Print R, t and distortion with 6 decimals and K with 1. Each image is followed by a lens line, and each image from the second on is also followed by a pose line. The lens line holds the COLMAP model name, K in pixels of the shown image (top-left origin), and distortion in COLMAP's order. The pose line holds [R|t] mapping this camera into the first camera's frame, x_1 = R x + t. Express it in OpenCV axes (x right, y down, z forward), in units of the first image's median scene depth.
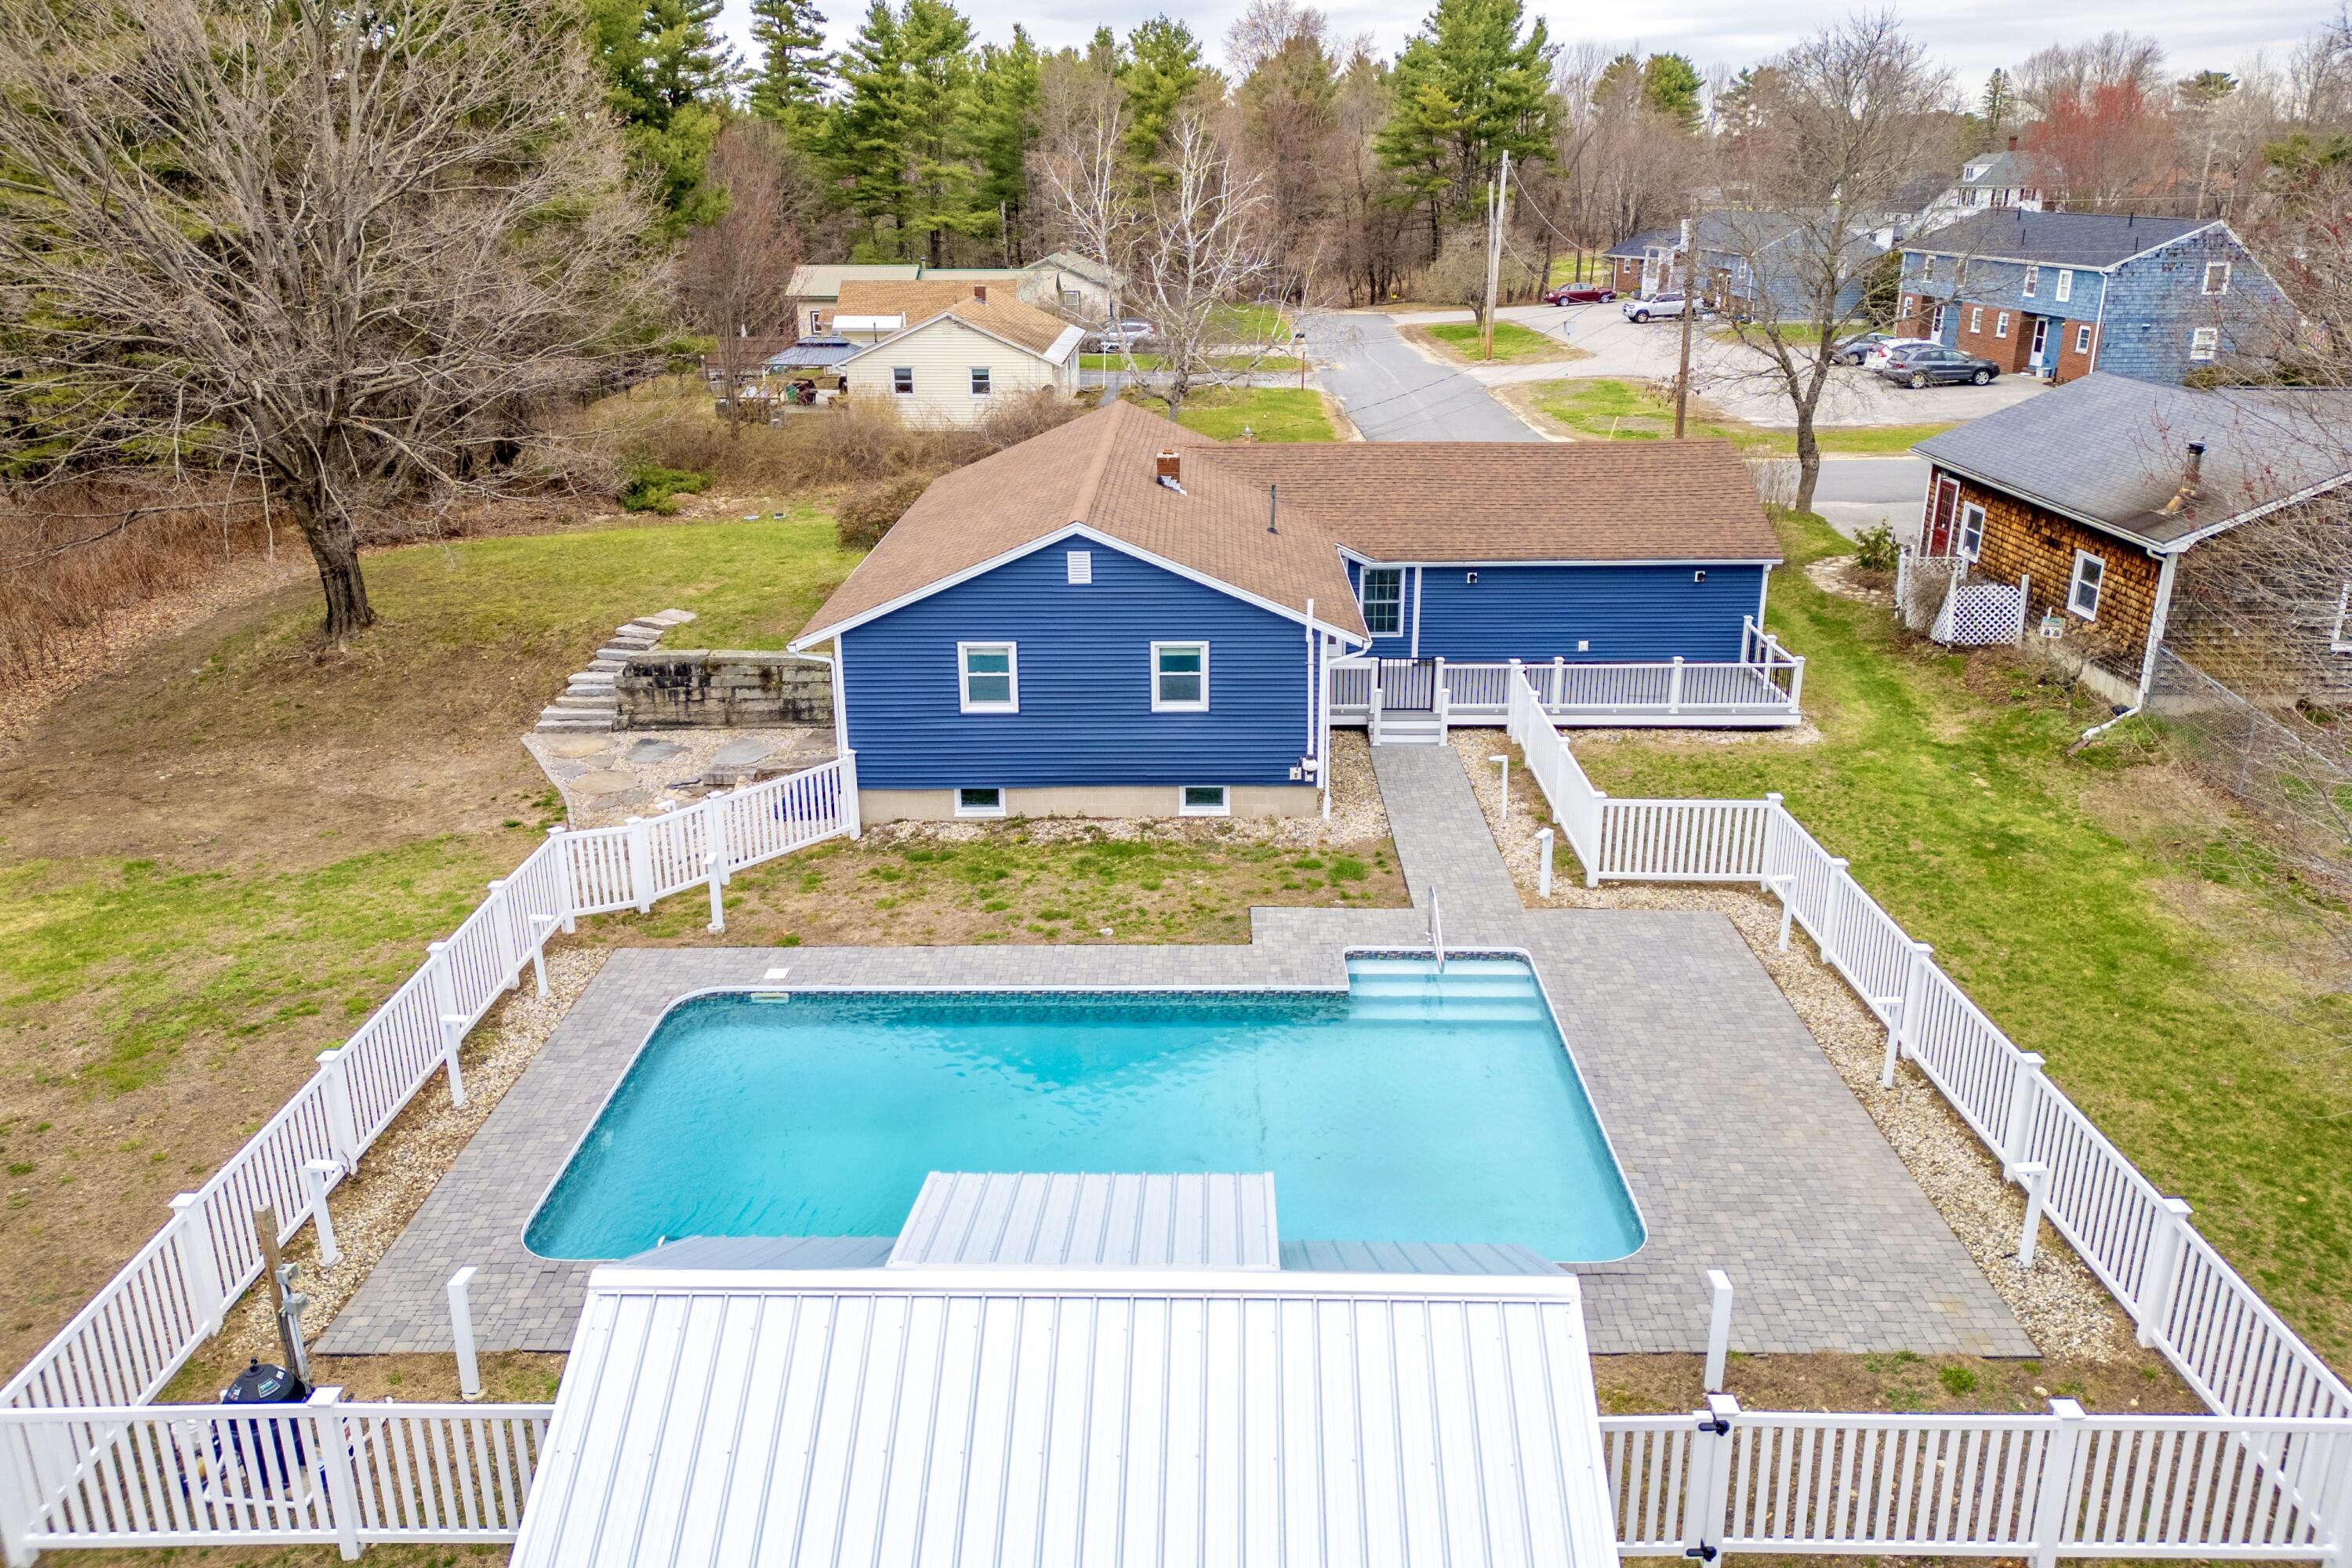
lens RADIAL K [[1632.9, 0, 1181.5], [0, 1632.9, 692.7], [0, 0, 1]] dist [0.139066, -0.122626]
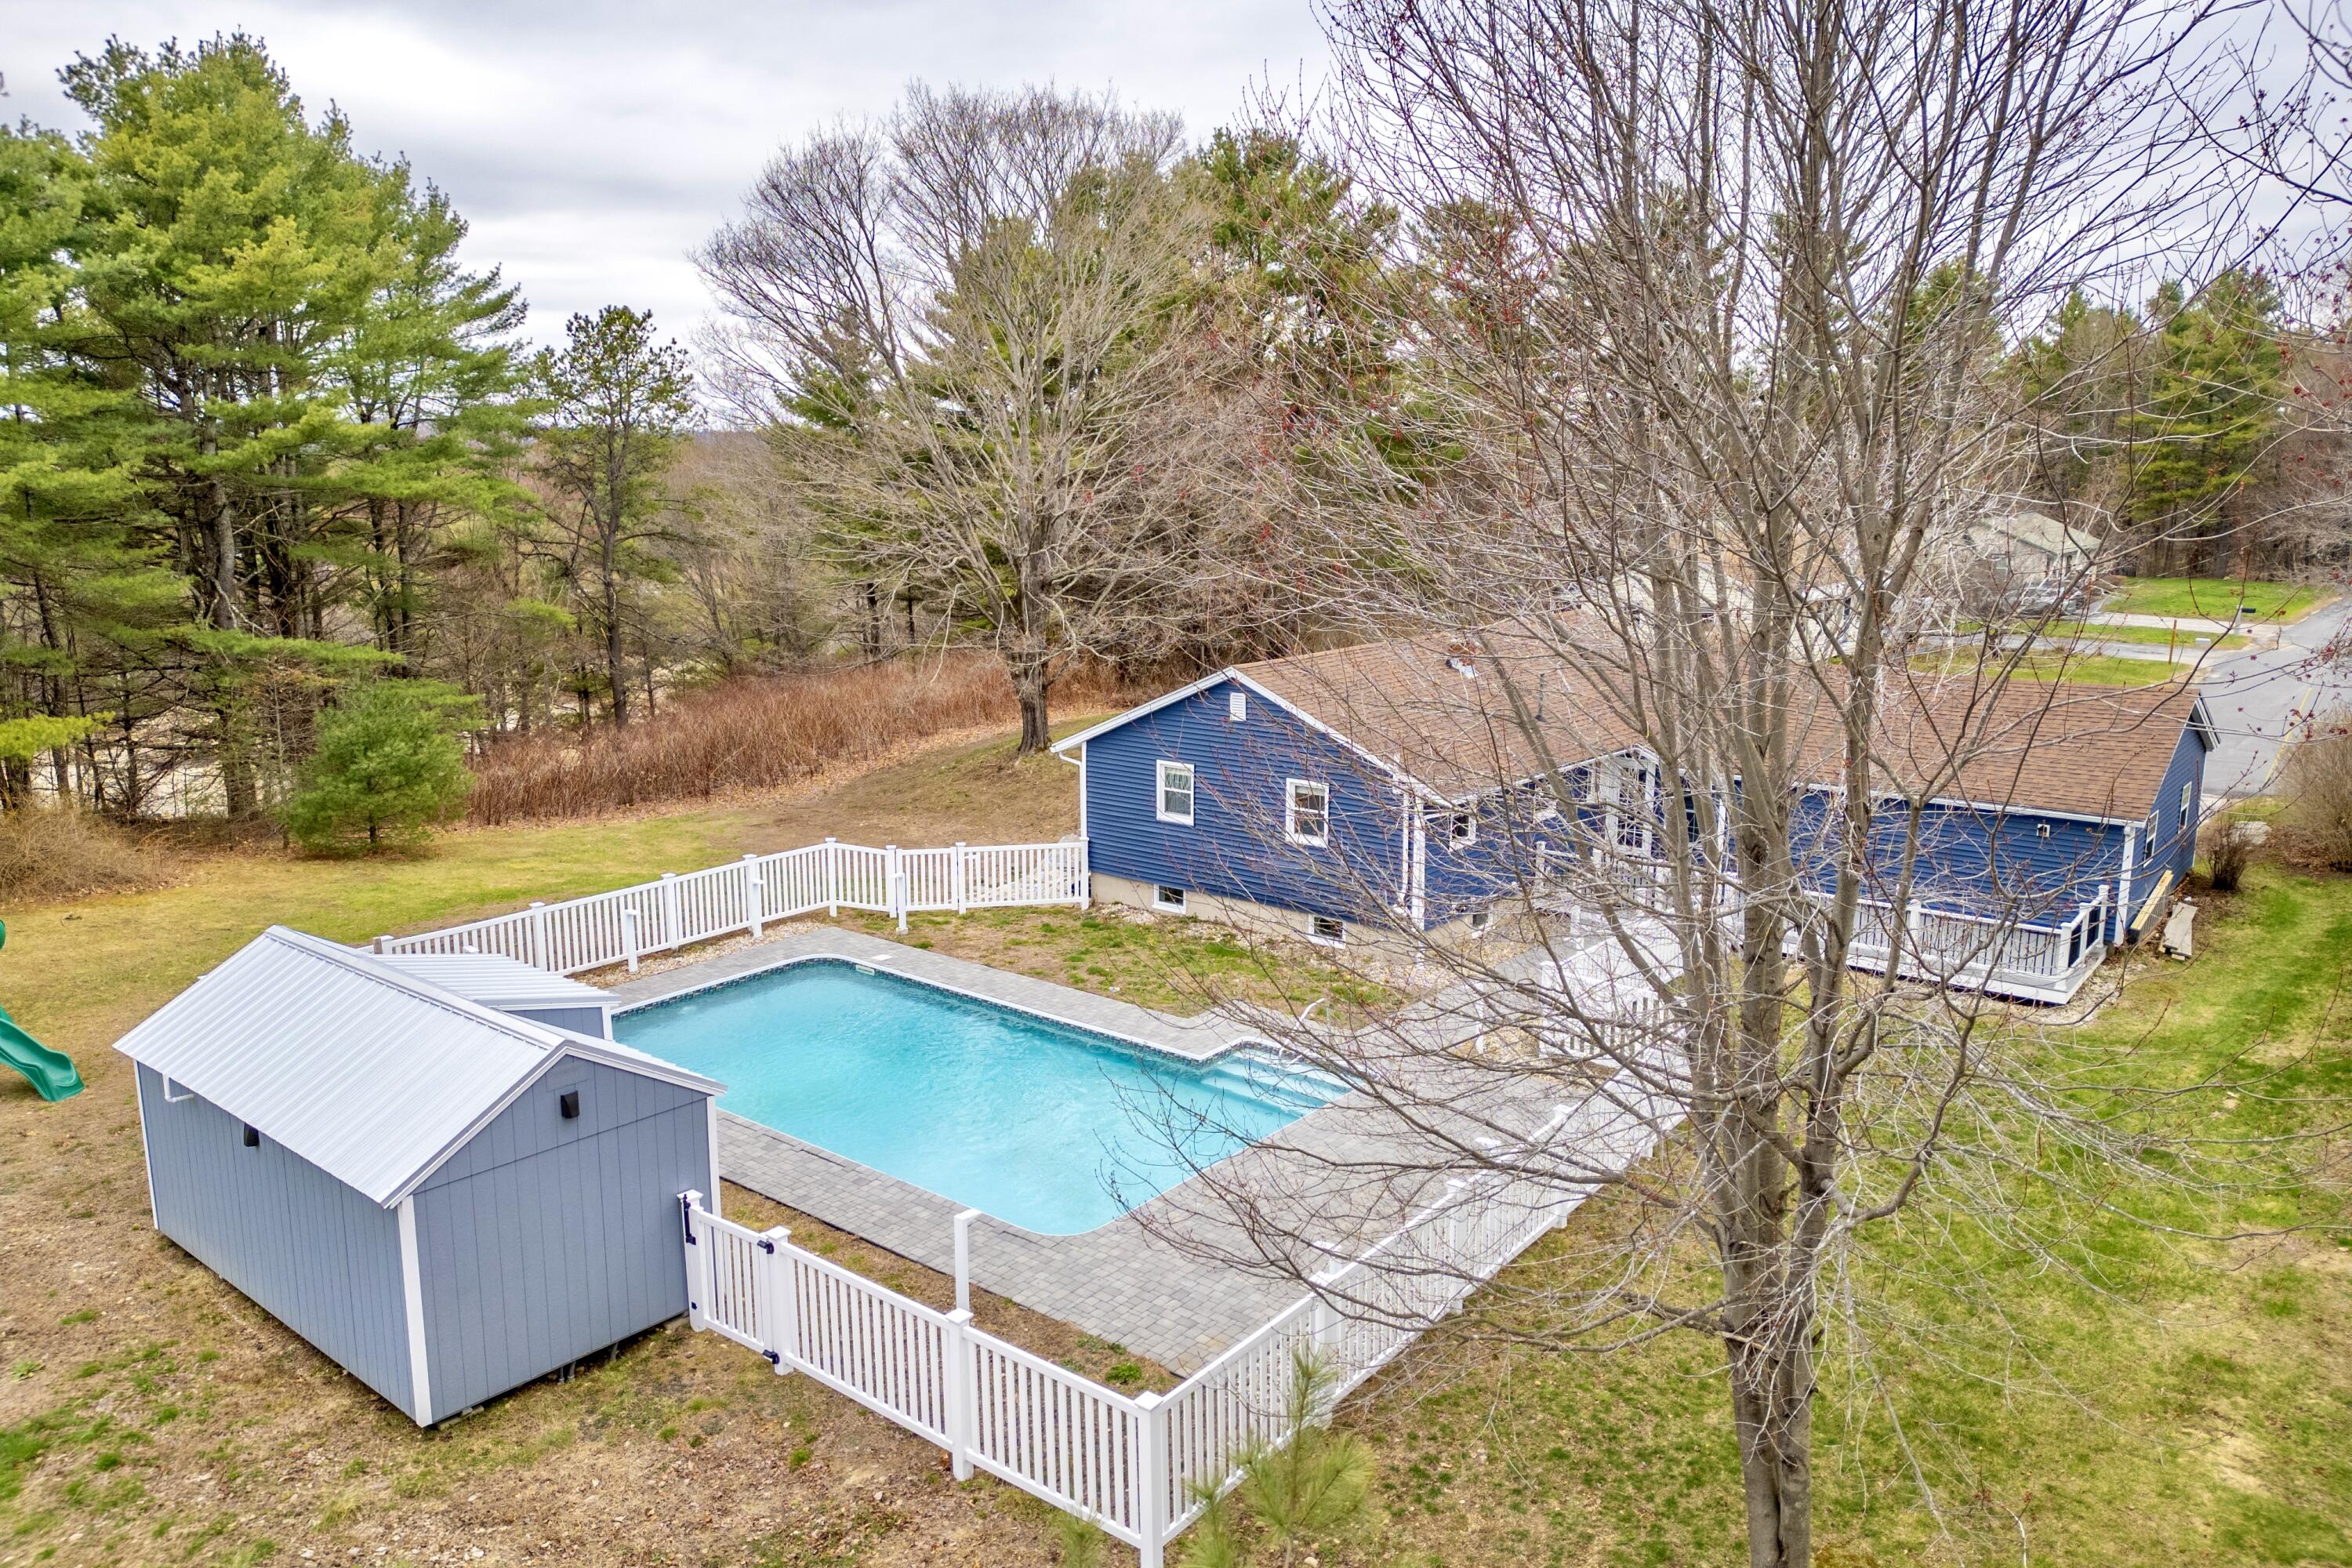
lens RADIAL K [[1606.1, 0, 1170.8], [0, 1606.1, 824.8], [0, 0, 1]] dist [0.084331, -0.087778]
pose [[0.784174, 0.138796, -0.604819, 0.479124], [-0.187307, 0.982146, -0.017465, 0.028088], [0.591597, 0.126983, 0.796171, 0.050333]]
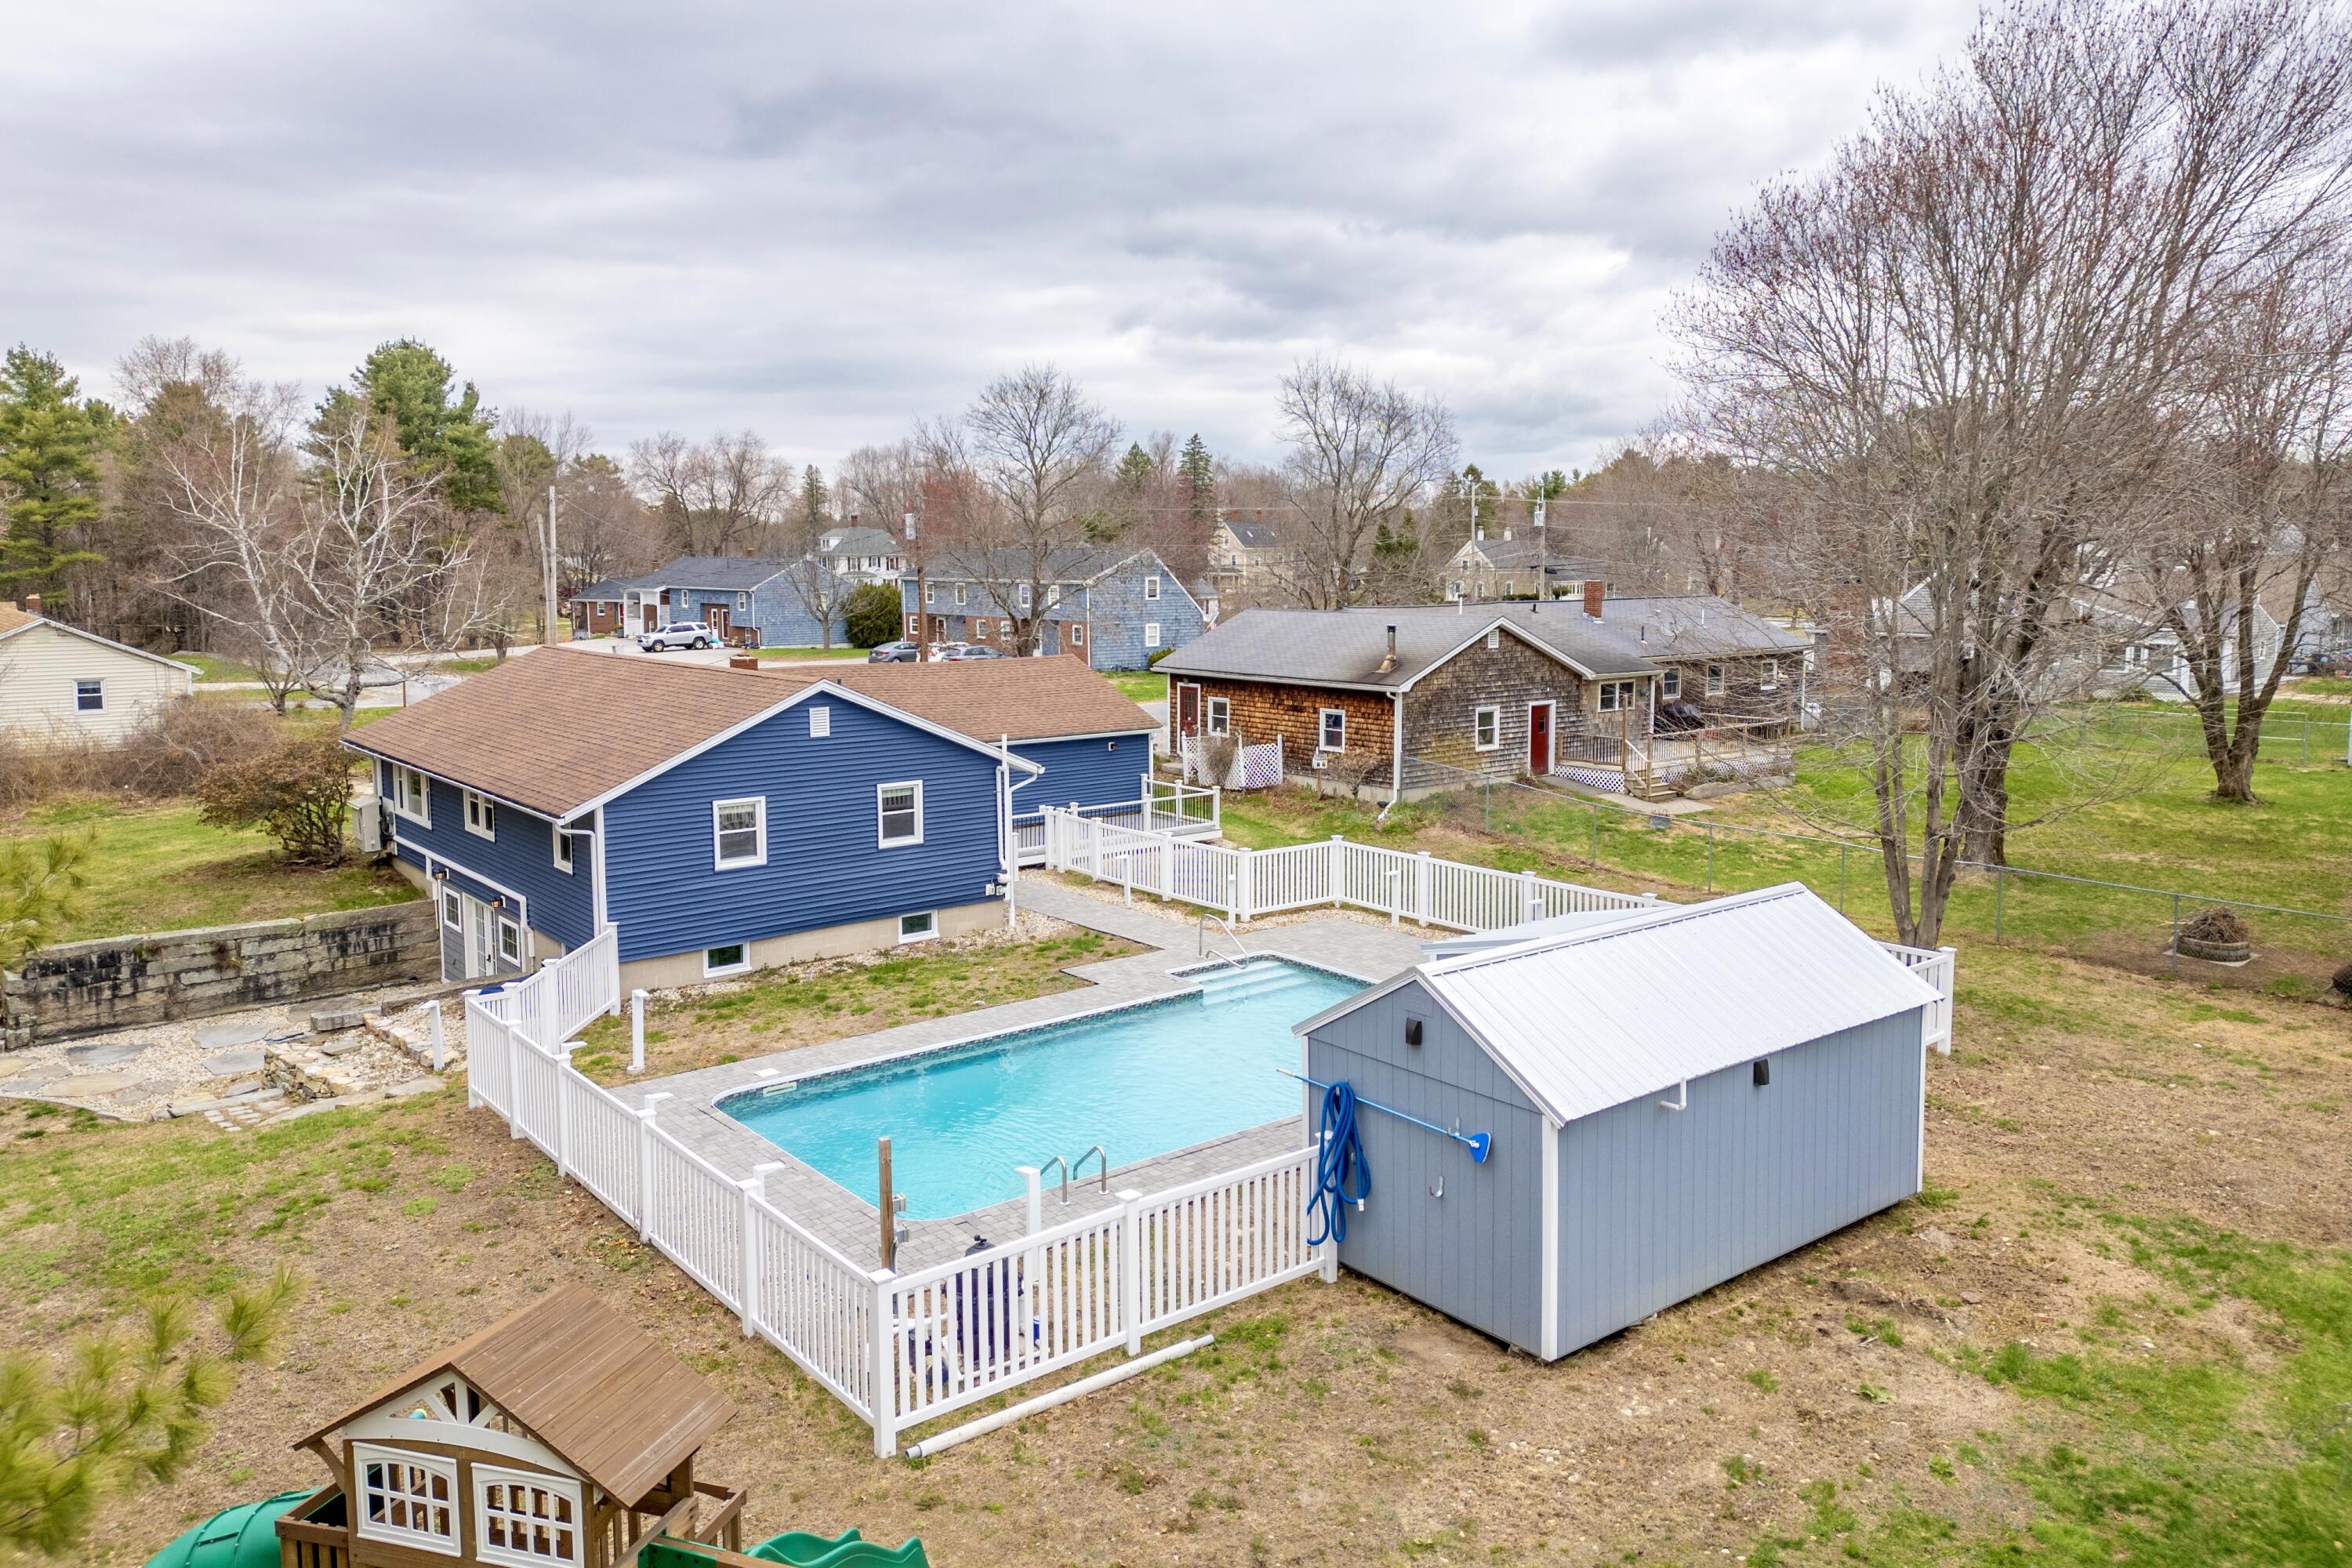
lens RADIAL K [[1640.0, 0, 1174.9], [0, 1640.0, 707.0], [0, 0, 1]] dist [0.089905, -0.090770]
pose [[0.771946, -0.054233, 0.633371, -0.462303], [0.188253, 0.971165, -0.146285, 0.097478], [-0.607174, 0.232158, 0.759896, -0.004841]]
